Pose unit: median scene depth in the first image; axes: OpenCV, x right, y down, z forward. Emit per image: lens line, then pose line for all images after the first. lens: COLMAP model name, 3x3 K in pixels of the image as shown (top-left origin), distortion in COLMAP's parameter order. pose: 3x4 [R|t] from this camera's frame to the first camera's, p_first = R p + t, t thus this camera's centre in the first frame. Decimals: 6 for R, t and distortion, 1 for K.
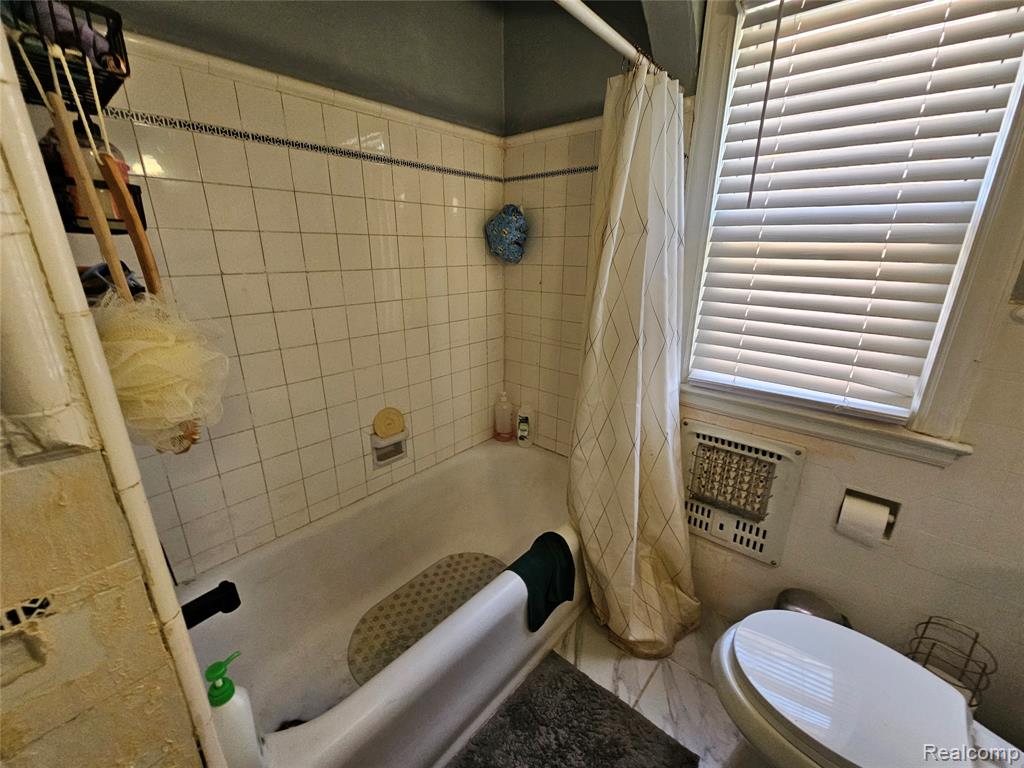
lens RADIAL K [[418.4, 0, 517.4], [0, 418.4, 386.7], [0, 0, 1]] dist [-0.002014, 0.000046]
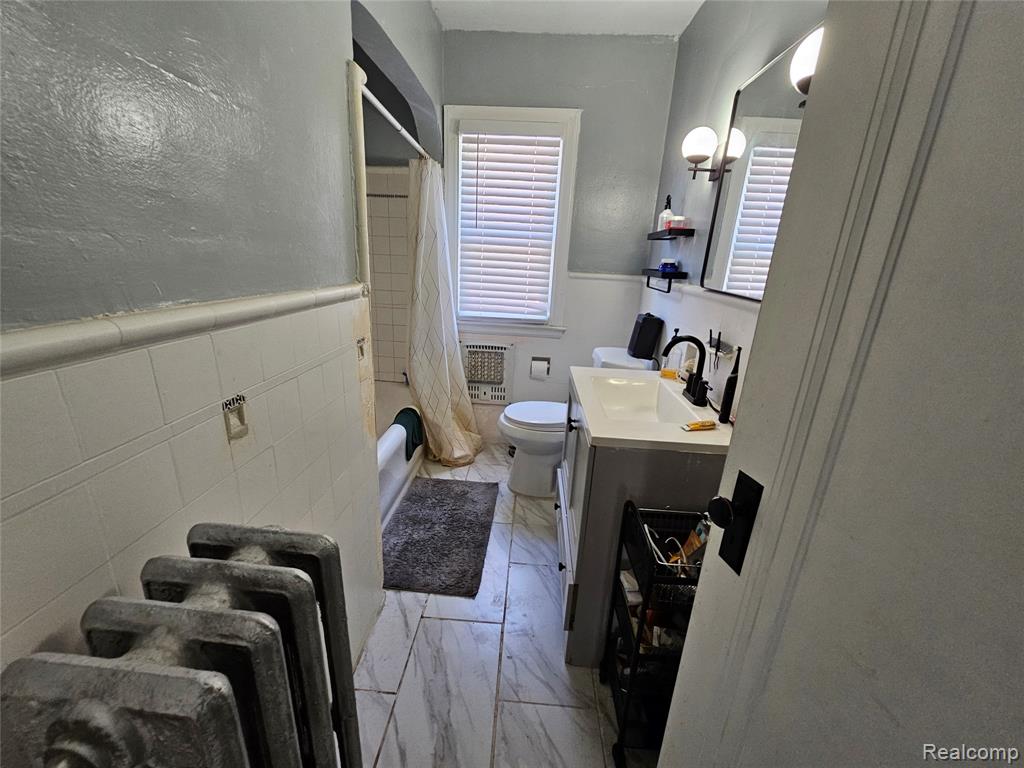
lens RADIAL K [[418.4, 0, 511.2], [0, 418.4, 384.9], [0, 0, 1]] dist [-0.002014, 0.000046]
pose [[0.792756, -0.153839, 0.589807, -0.602830], [0.150339, 0.987082, 0.055391, 0.234444], [-0.590709, 0.044759, 0.805642, -0.686268]]
